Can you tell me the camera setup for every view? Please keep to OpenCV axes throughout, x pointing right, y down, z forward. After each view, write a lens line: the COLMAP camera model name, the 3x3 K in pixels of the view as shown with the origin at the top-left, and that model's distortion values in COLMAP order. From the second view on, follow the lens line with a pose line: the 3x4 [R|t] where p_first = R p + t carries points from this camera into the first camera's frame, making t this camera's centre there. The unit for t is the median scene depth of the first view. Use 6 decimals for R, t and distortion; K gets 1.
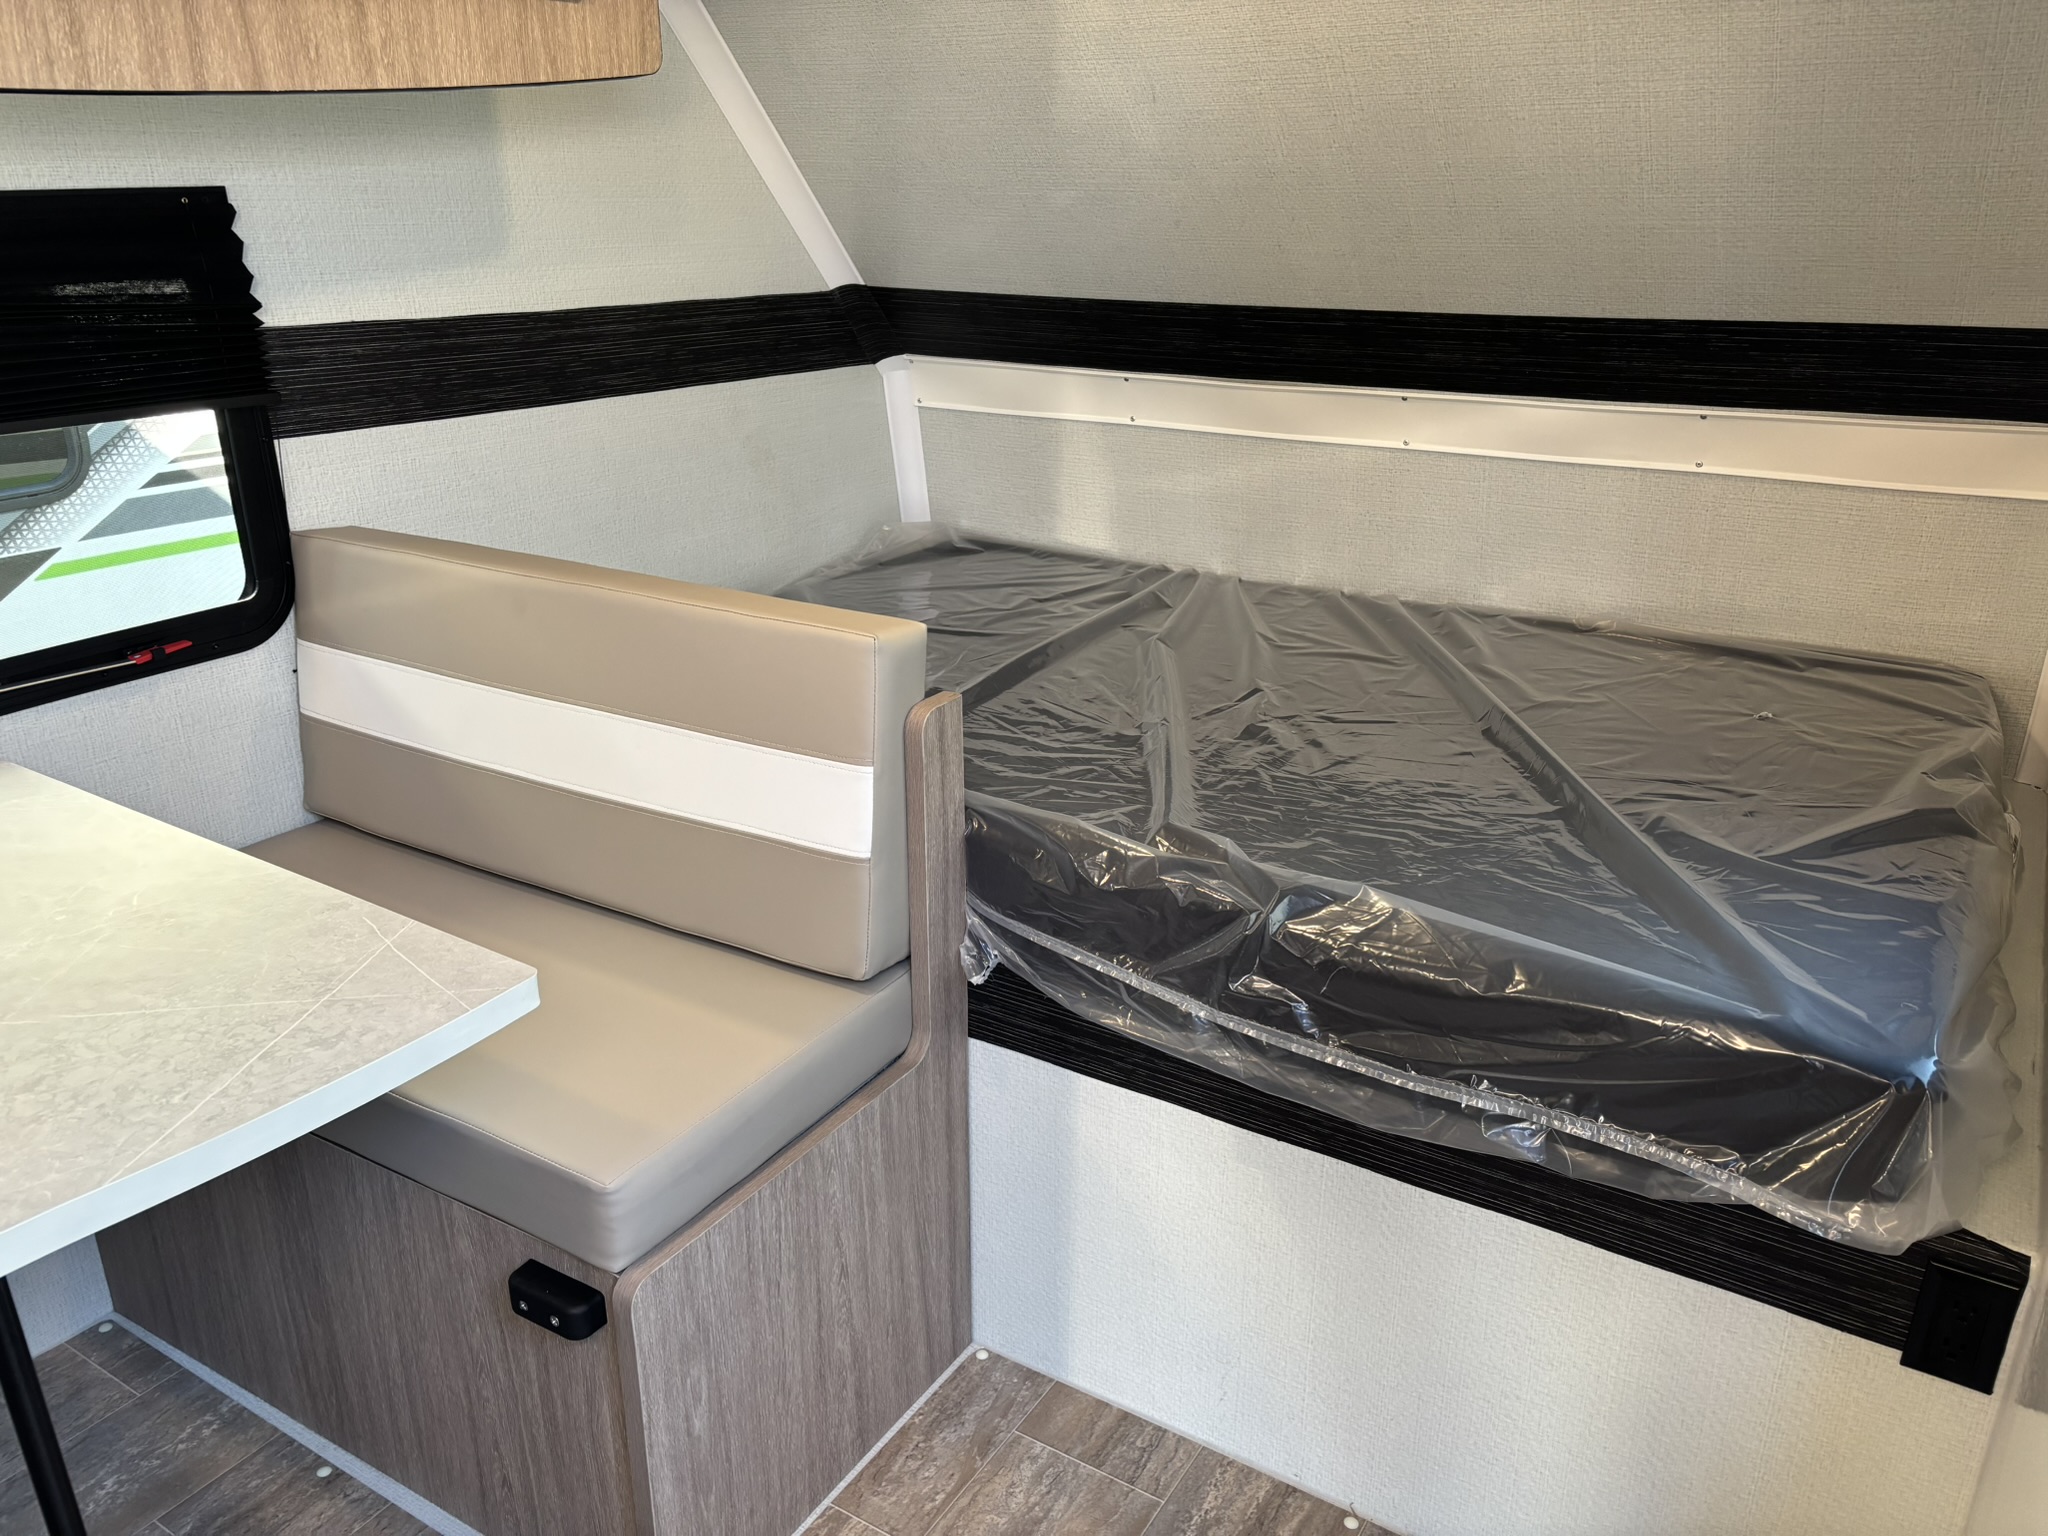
lens RADIAL K [[1546.8, 0, 1014.5], [0, 1546.8, 775.0], [0, 0, 1]] dist [0.053003, -0.058477]
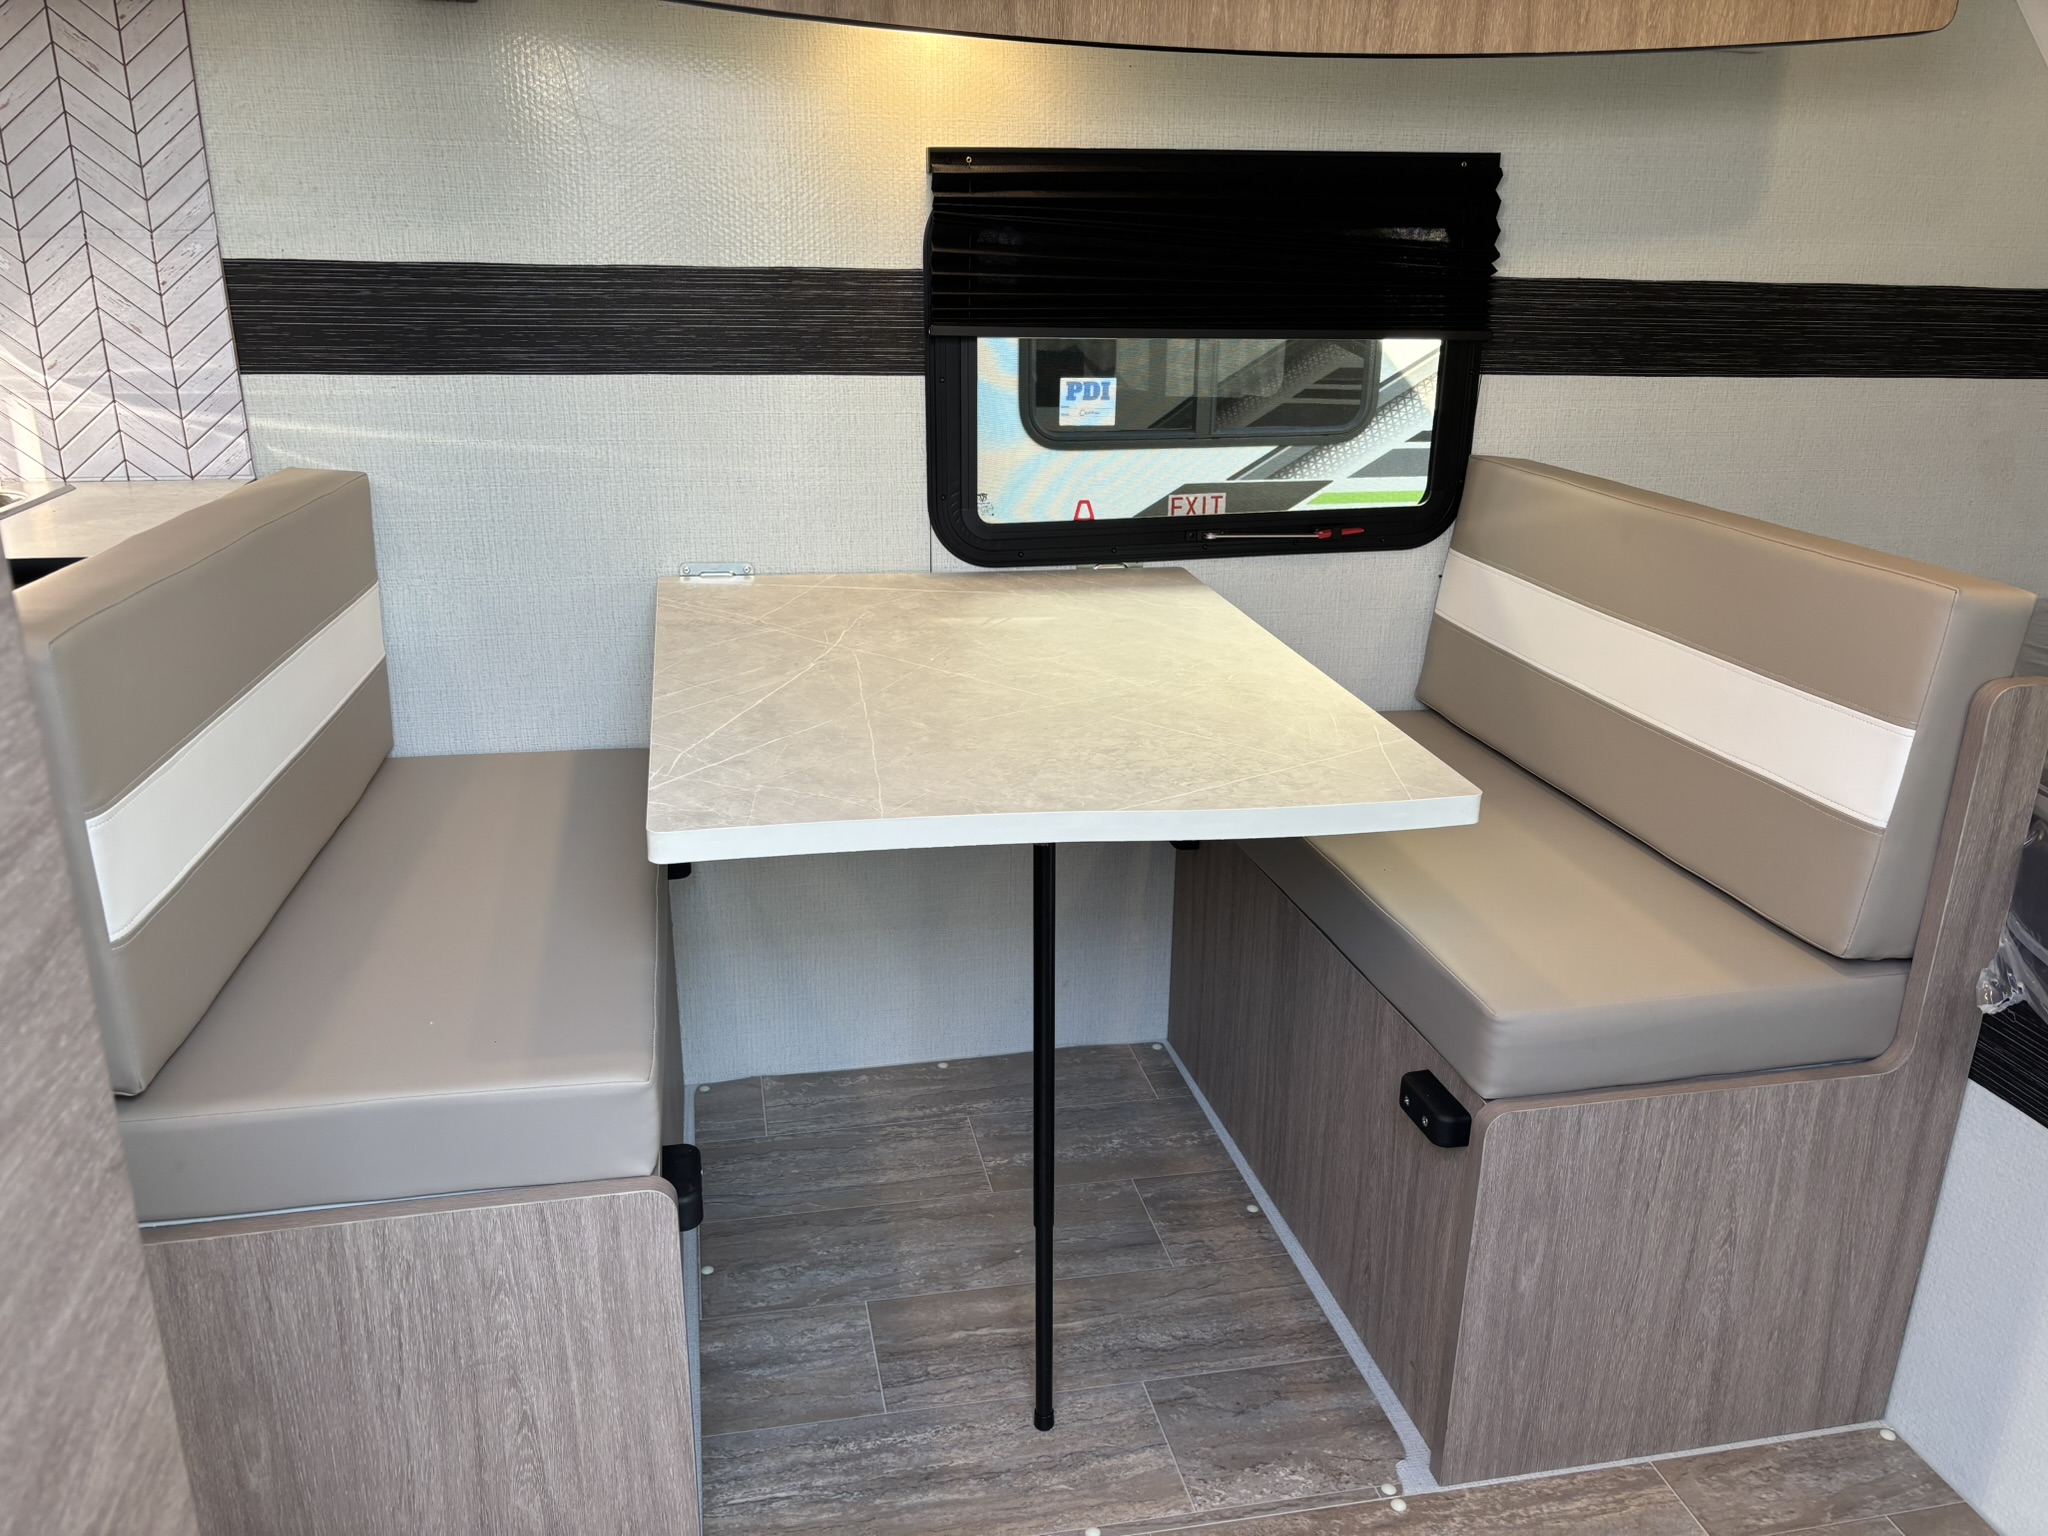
lens RADIAL K [[1546.8, 0, 1019.7], [0, 1546.8, 778.9], [0, 0, 1]] dist [0.053003, -0.058477]
pose [[0.695310, 0.248827, -0.674262, 0.156834], [-0.270988, 0.959679, 0.074709, 0.088005], [0.665664, 0.130771, 0.734704, -0.037777]]
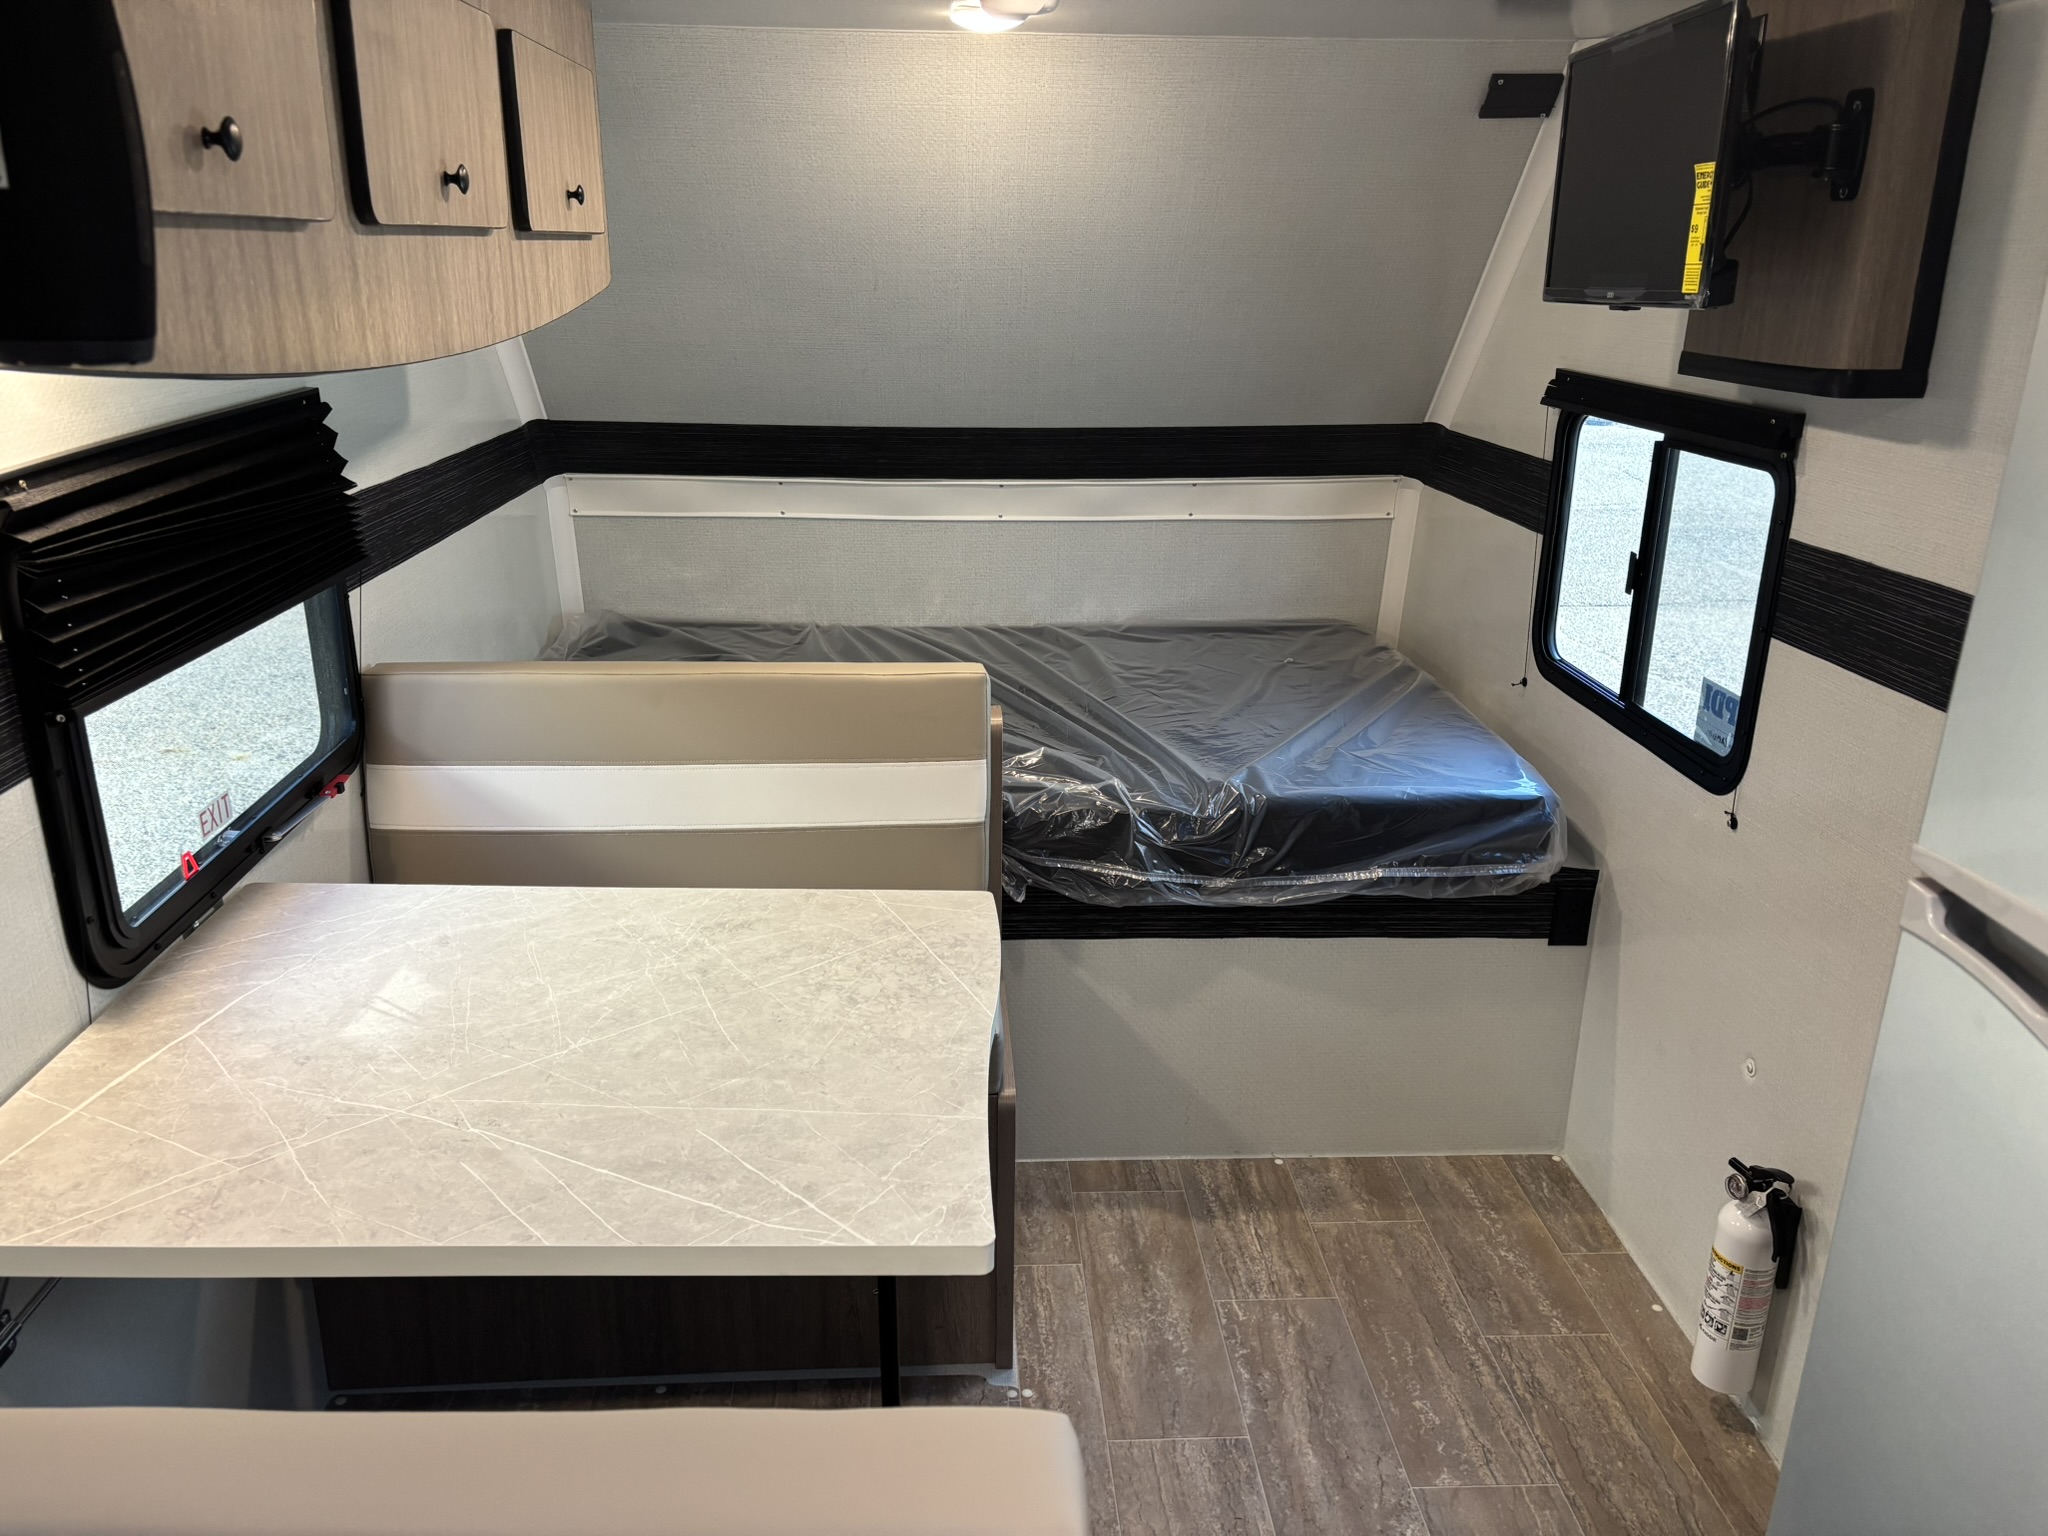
lens RADIAL K [[1546.8, 0, 1021.6], [0, 1546.8, 773.1], [0, 0, 1]] dist [0.053003, -0.058477]
pose [[0.815406, -0.175193, 0.551743, -0.814194], [0.193535, 0.980765, 0.025399, -0.020625], [-0.545580, 0.086071, 0.833627, -0.253049]]
